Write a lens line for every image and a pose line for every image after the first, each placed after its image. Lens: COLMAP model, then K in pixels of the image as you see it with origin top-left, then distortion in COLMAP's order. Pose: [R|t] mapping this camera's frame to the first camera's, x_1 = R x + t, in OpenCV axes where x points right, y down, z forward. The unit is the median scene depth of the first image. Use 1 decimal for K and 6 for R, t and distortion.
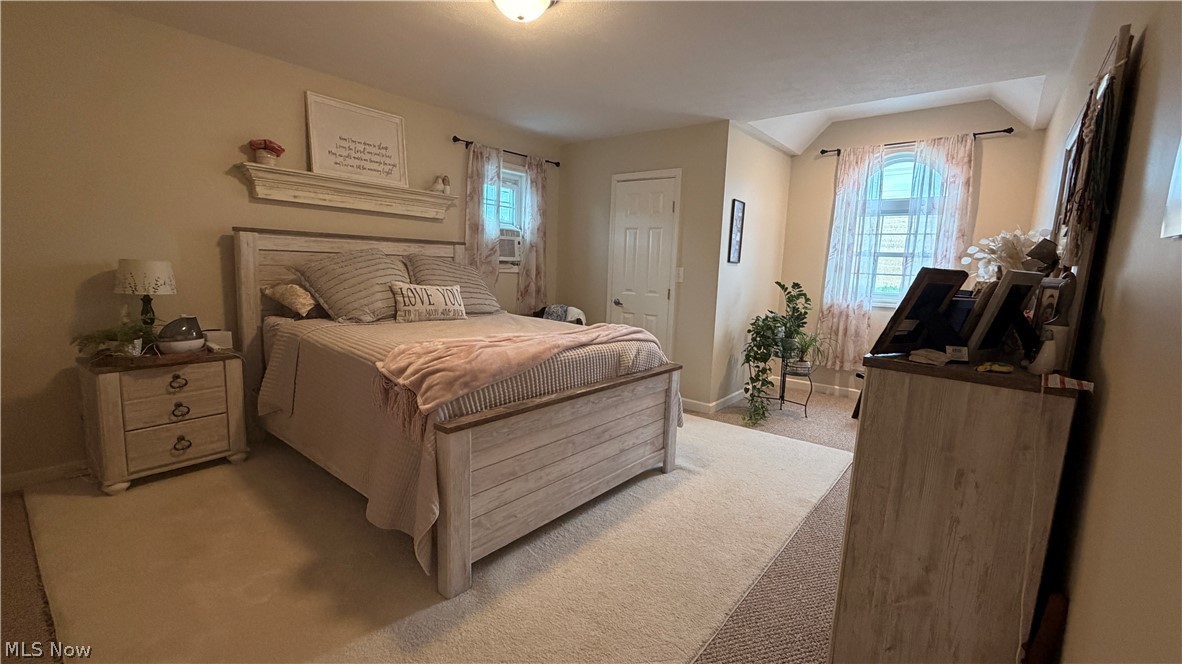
lens RADIAL K [[498.4, 0, 591.0], [0, 498.4, 332.0], [0, 0, 1]] dist [-0.001166, 0.000122]
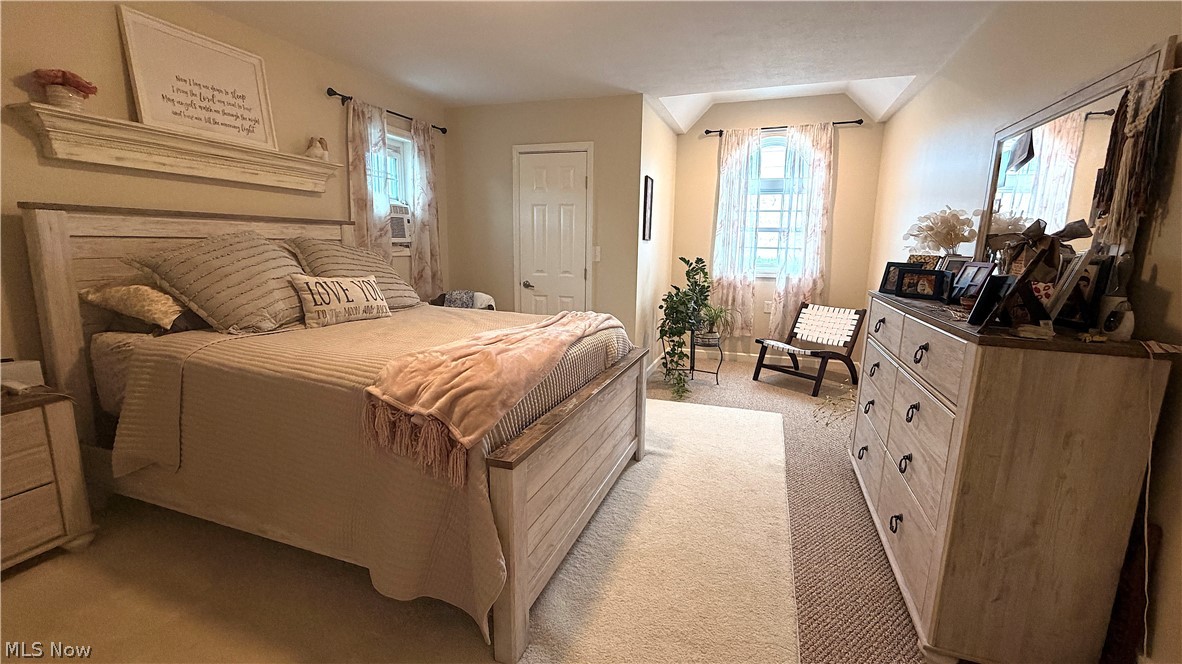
lens RADIAL K [[498.4, 0, 591.0], [0, 498.4, 332.0], [0, 0, 1]] dist [-0.001166, 0.000122]
pose [[0.940777, -0.080019, 0.329447, -0.217280], [0.063872, 0.996179, 0.059567, -0.028350], [-0.332955, -0.034996, 0.942293, 0.112440]]
